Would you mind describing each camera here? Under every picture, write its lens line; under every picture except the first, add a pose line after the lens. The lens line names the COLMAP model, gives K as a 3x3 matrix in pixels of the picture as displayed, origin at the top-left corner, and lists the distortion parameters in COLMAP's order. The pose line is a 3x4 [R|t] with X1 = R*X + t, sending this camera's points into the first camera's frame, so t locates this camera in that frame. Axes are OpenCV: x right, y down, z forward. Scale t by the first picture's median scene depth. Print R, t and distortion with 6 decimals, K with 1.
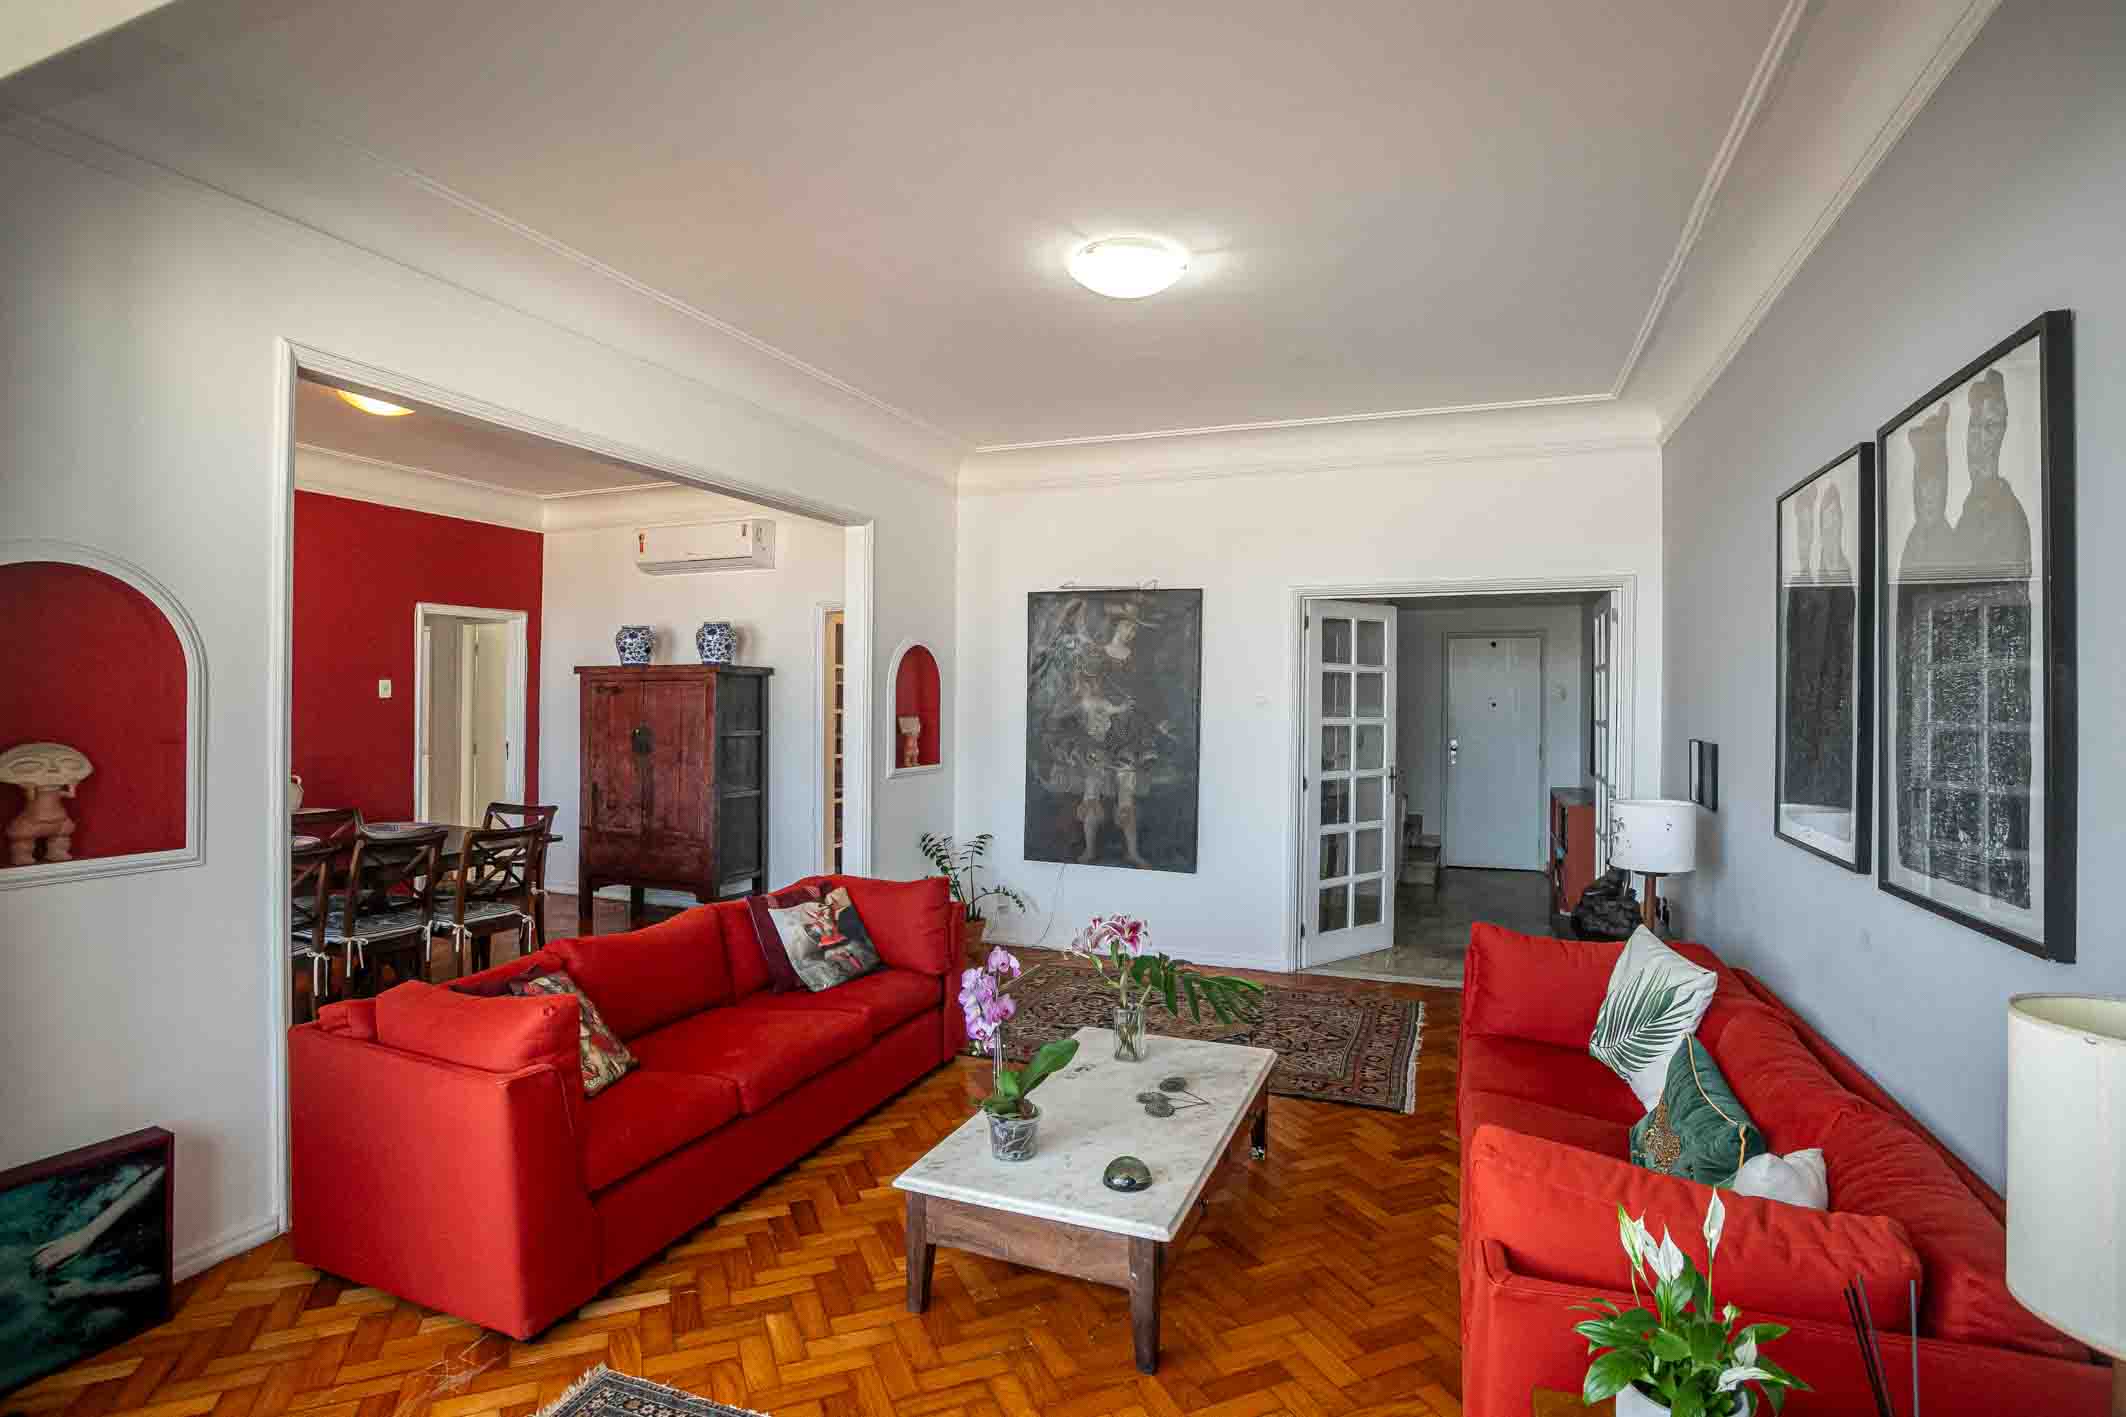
lens RADIAL K [[1073.4, 0, 1057.2], [0, 1073.4, 705.7], [0, 0, 1]] dist [-0.046378, 0.014435]
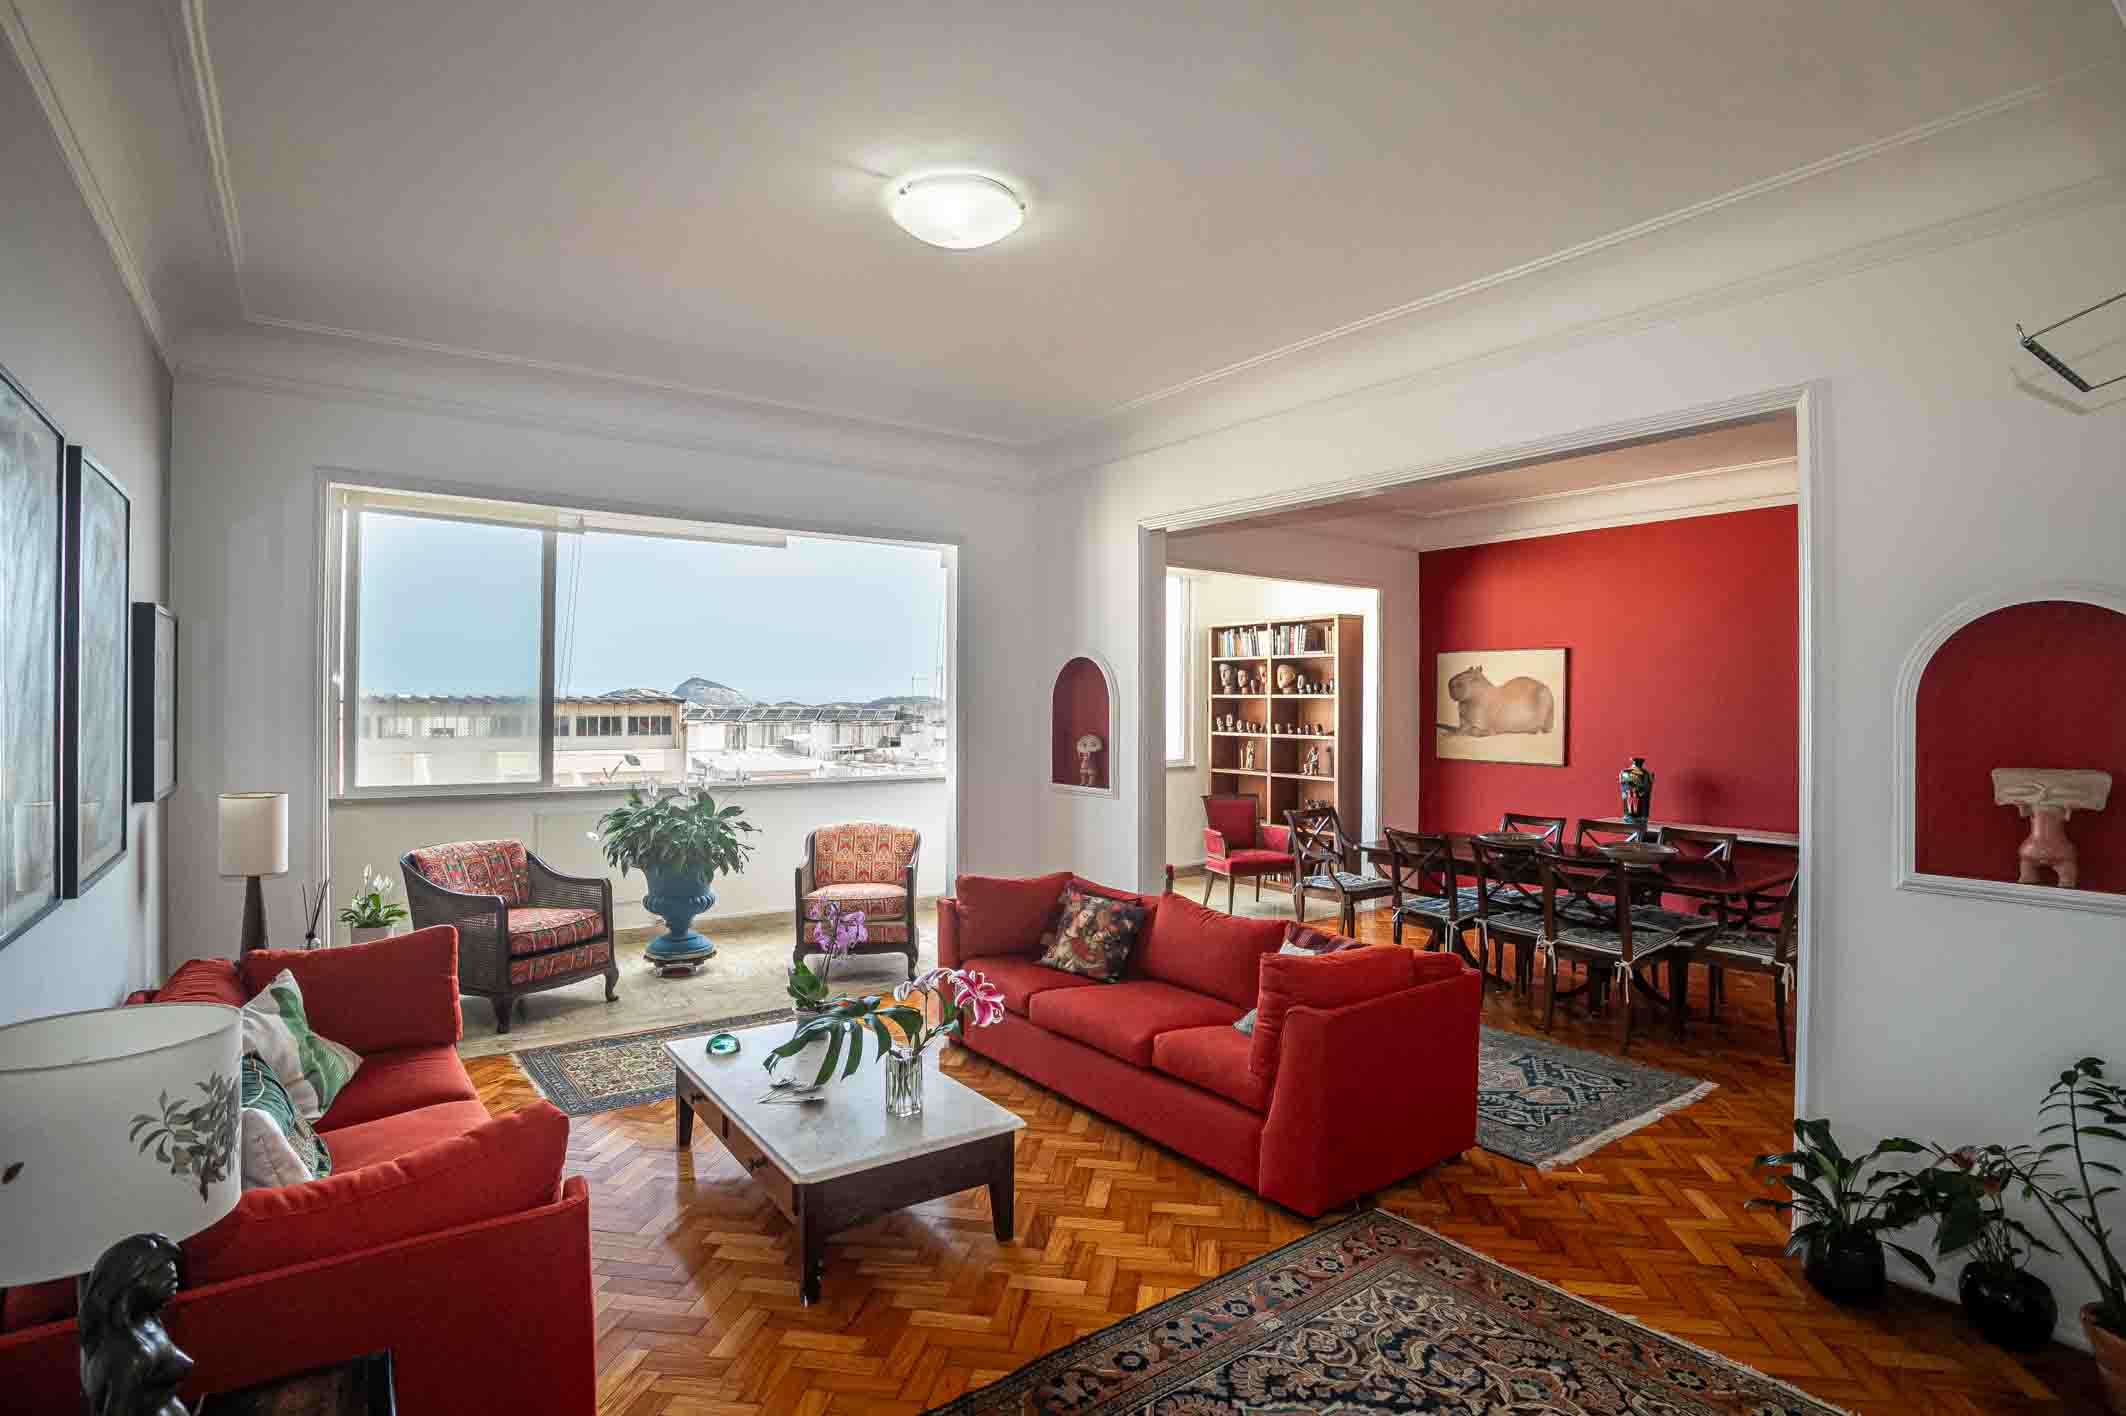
lens RADIAL K [[1073.4, 0, 1071.4], [0, 1073.4, 711.7], [0, 0, 1]] dist [-0.046378, 0.014435]
pose [[-0.537303, -0.003614, -0.843381, 0.826832], [-0.011507, 0.999929, 0.003046, -0.018016], [0.843311, 0.011341, -0.537307, 1.745810]]
